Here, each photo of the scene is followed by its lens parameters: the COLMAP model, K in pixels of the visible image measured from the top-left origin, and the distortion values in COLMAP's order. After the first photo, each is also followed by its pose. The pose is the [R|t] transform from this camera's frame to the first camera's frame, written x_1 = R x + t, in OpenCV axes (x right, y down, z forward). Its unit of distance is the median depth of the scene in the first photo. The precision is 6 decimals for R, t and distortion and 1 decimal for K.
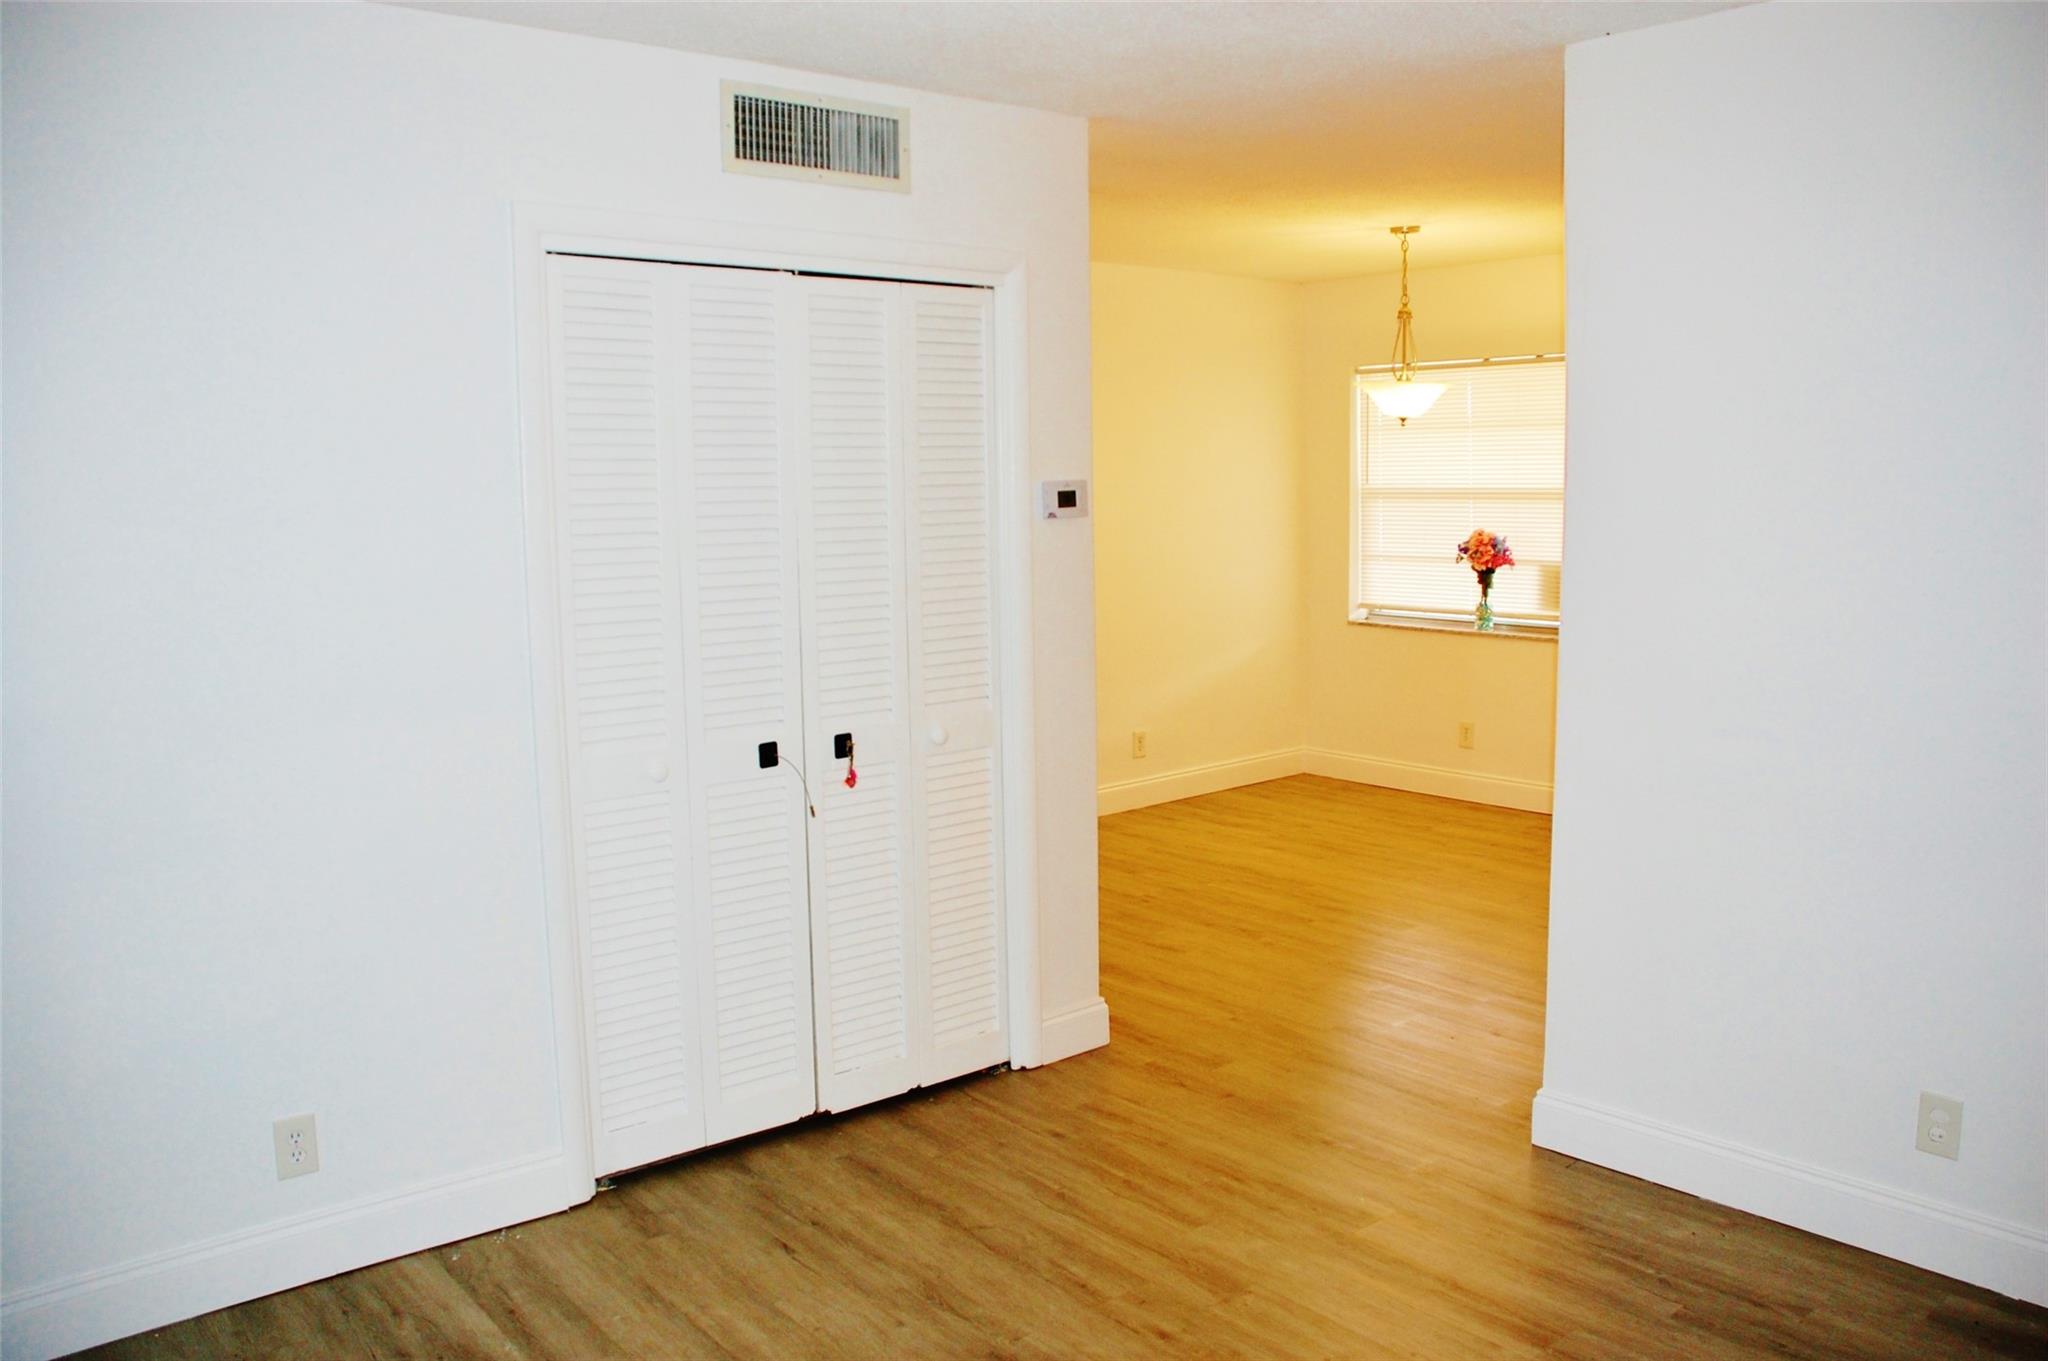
lens RADIAL K [[1580.0, 0, 1024.0], [0, 1580.0, 680.5], [0, 0, 1]] dist [-0.152881, 0.000773]
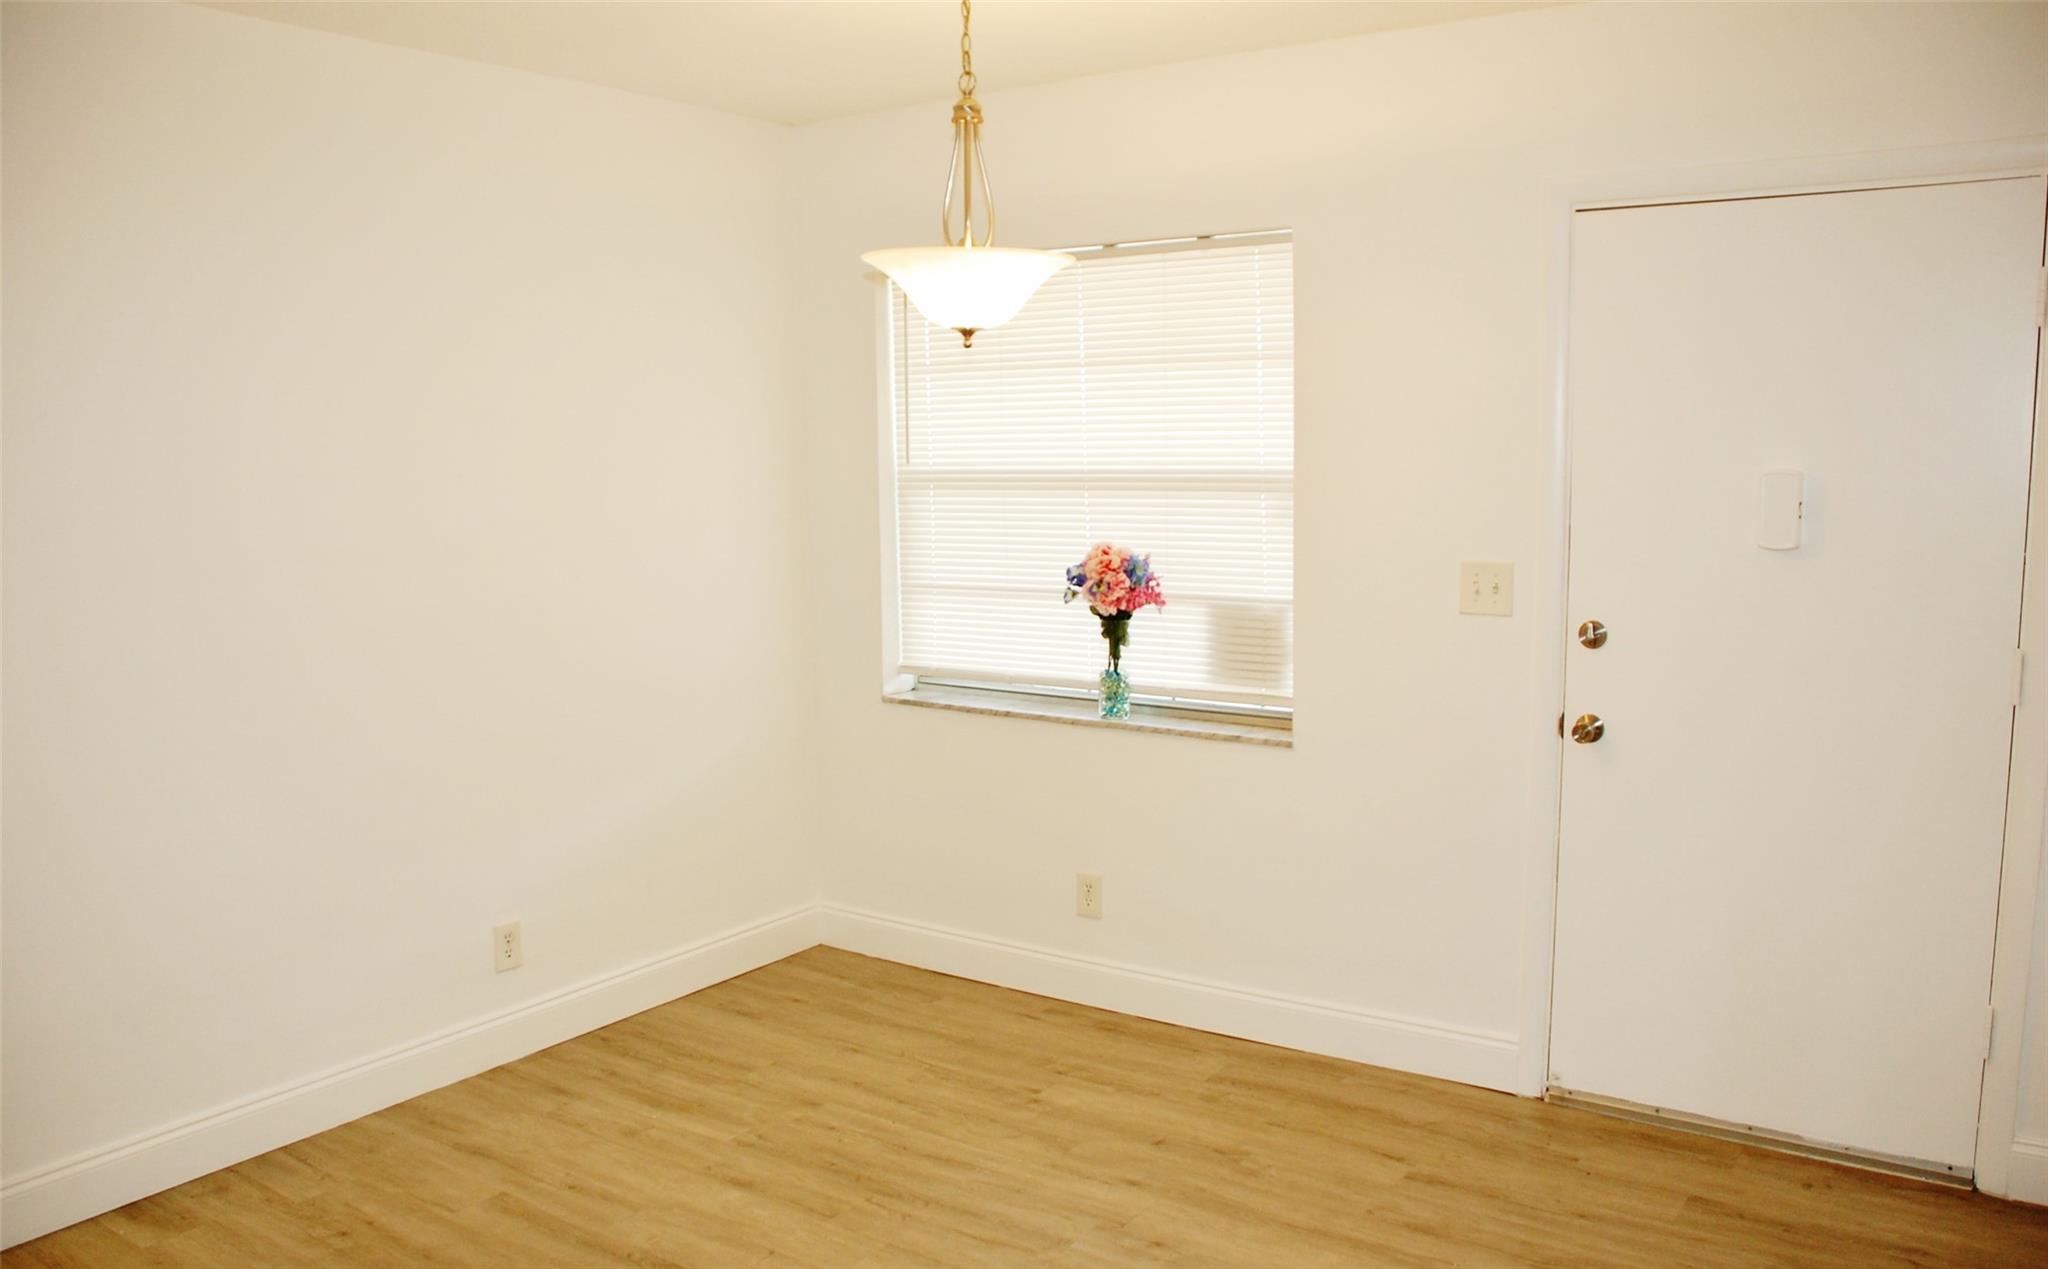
lens RADIAL K [[1569.8, 0, 1024.0], [0, 1569.8, 634.5], [0, 0, 1]] dist [-0.121586, -0.000232]
pose [[0.962714, -0.029464, 0.268912, 0.108478], [0.032856, 0.999427, -0.008121, -0.059382], [-0.268519, 0.016653, 0.963131, 0.452588]]
